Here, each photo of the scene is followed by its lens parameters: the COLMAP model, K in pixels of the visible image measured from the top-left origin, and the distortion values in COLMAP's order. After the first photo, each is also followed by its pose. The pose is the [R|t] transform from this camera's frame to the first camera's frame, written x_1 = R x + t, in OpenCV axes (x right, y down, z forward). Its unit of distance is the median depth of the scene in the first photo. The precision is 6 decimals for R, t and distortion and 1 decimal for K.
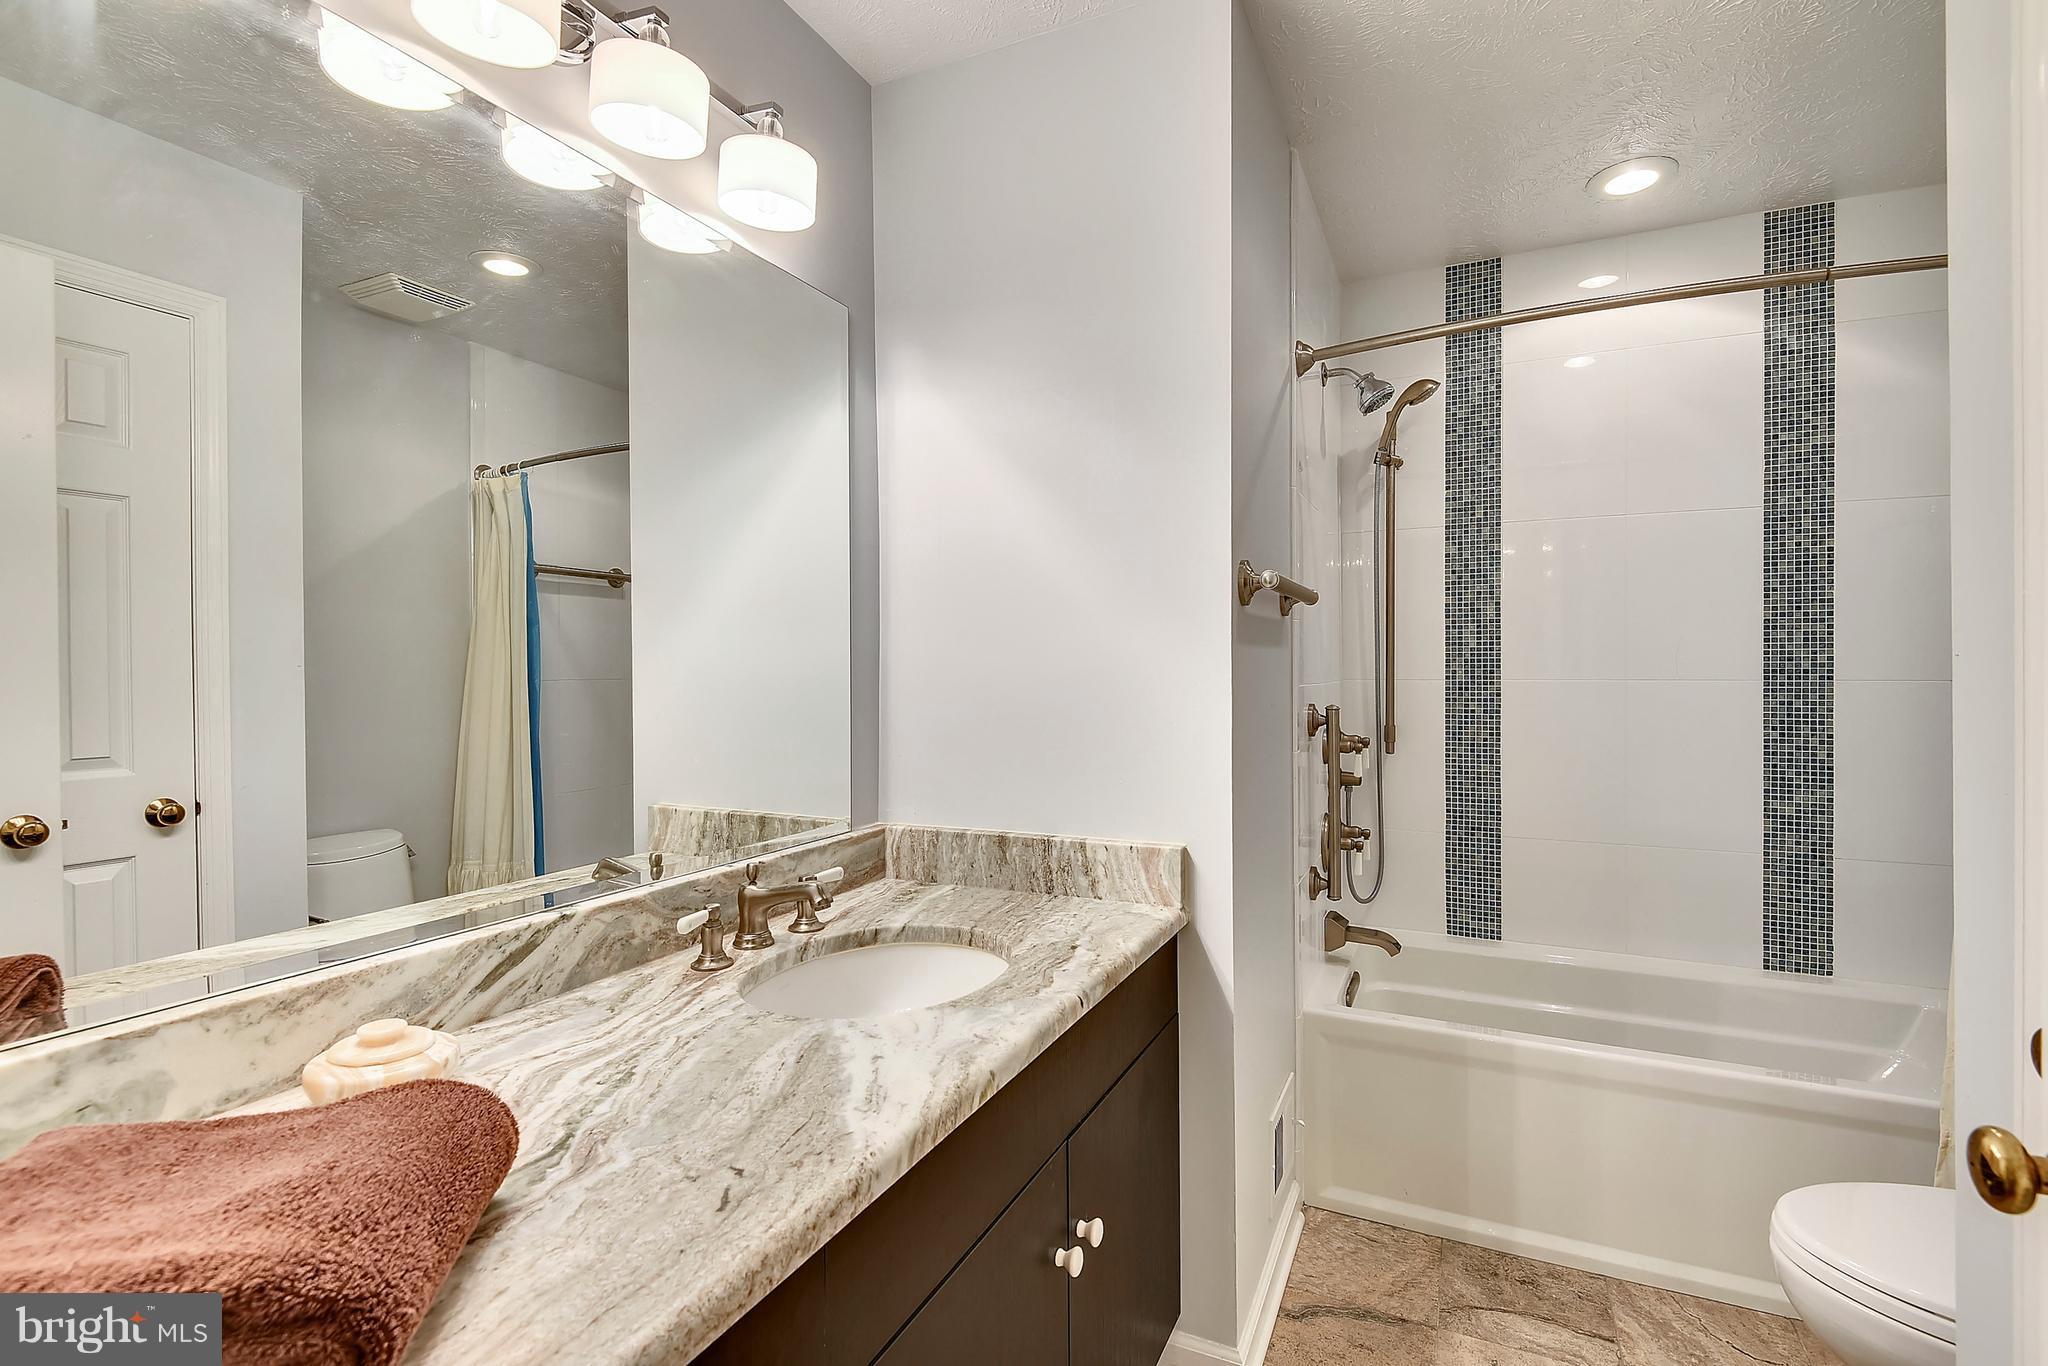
lens RADIAL K [[944.8, 0, 1024.0], [0, 944.8, 683.0], [0, 0, 1]] dist [0.000907, -0.000447]
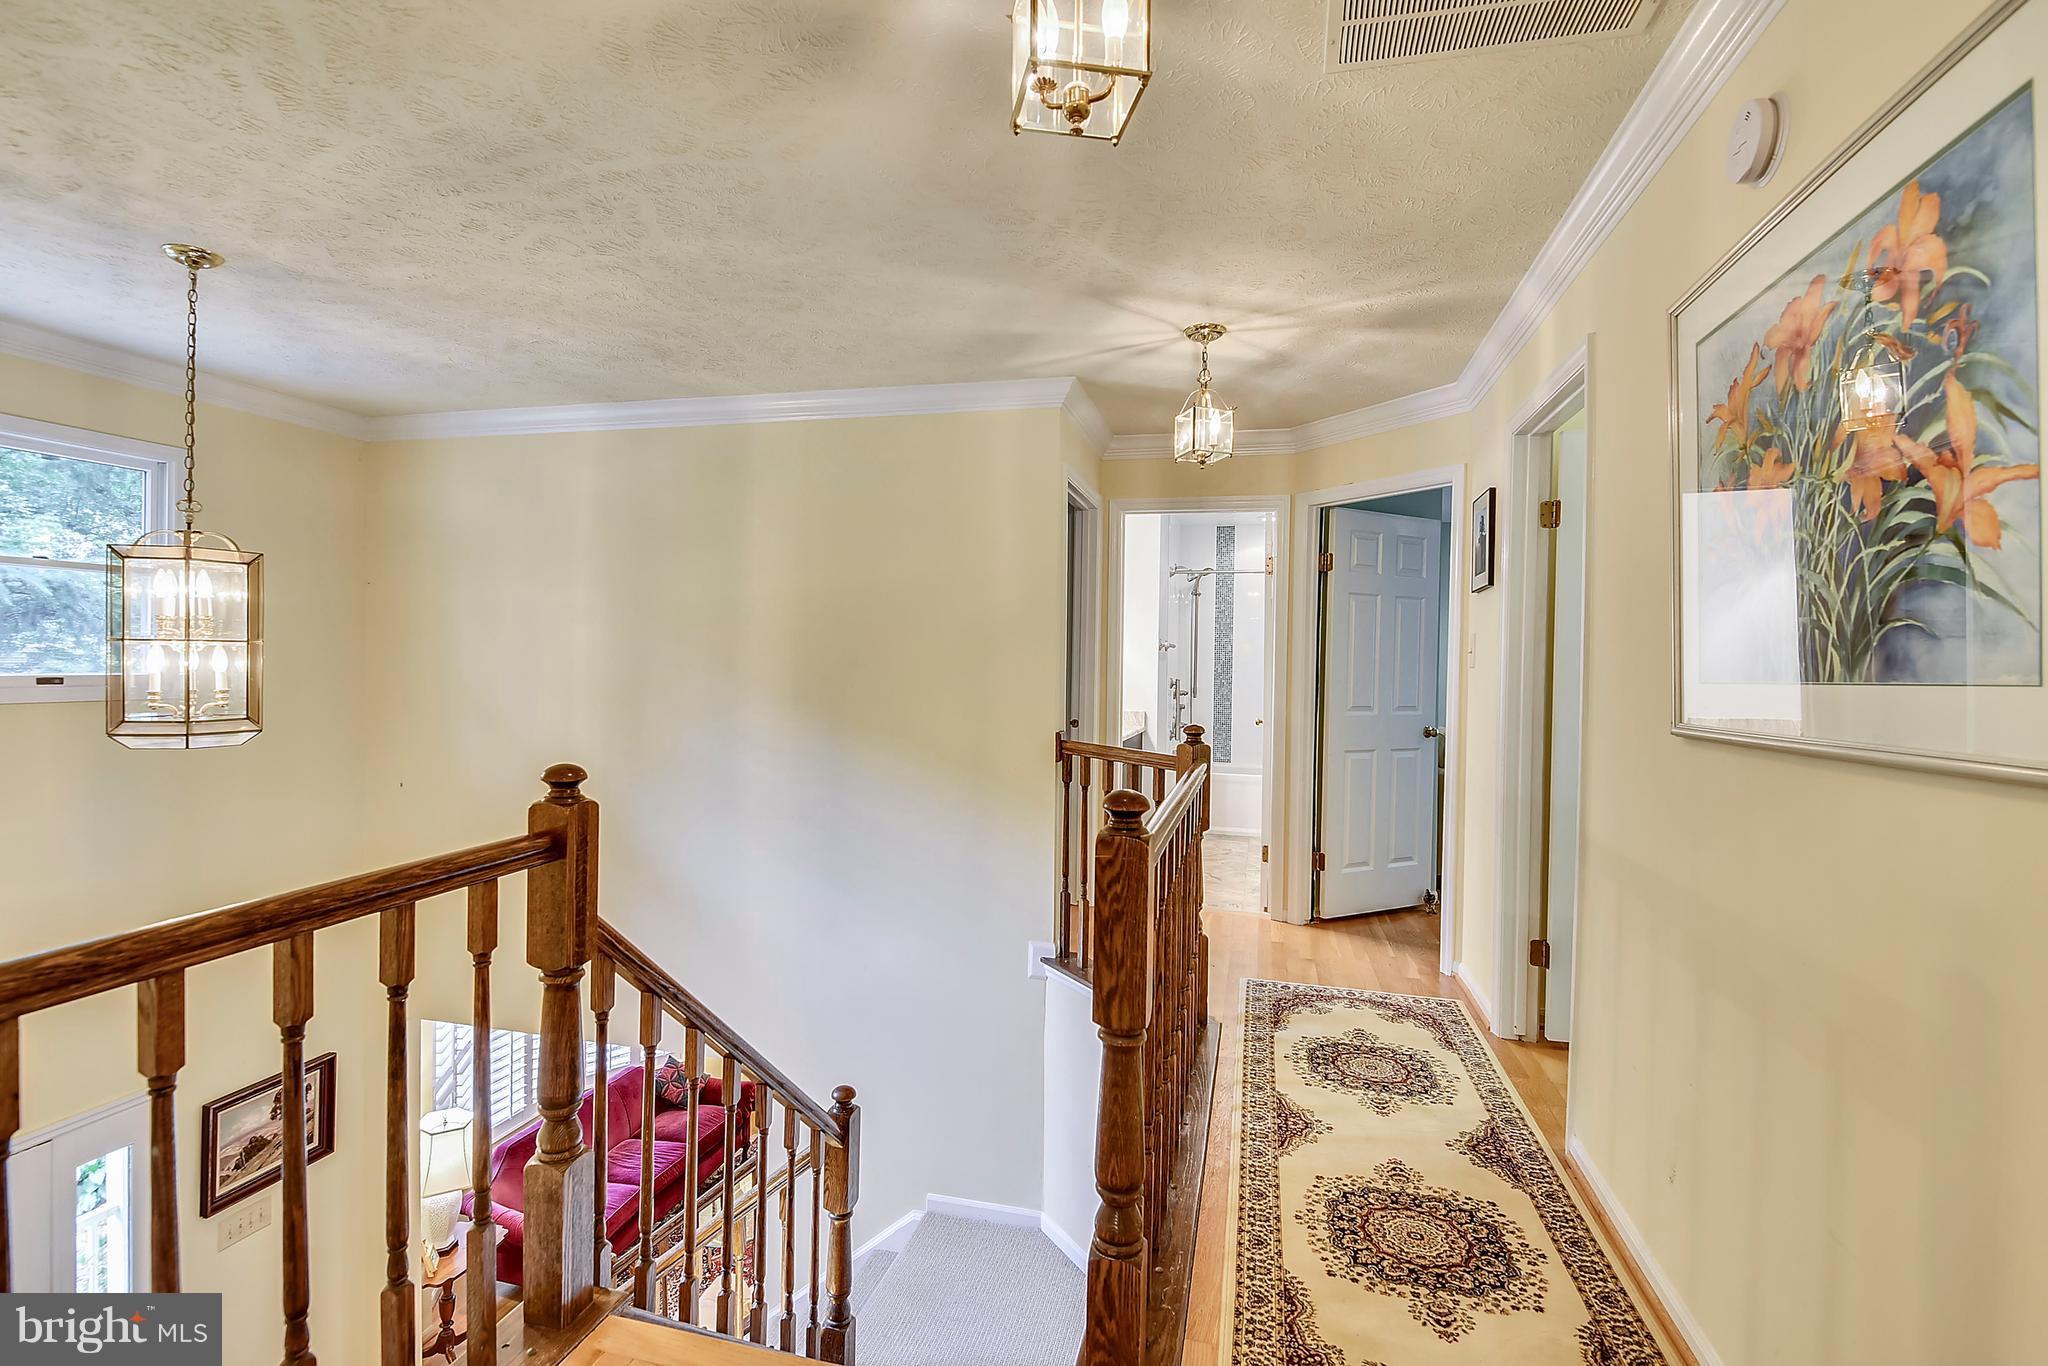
lens RADIAL K [[944.8, 0, 1024.0], [0, 944.8, 683.0], [0, 0, 1]] dist [0.000907, -0.000447]
pose [[0.982750, 0.017577, 0.184102, -0.654981], [-0.017410, 0.999845, -0.002527, 0.047104], [-0.184118, -0.000721, 0.982904, -1.732367]]
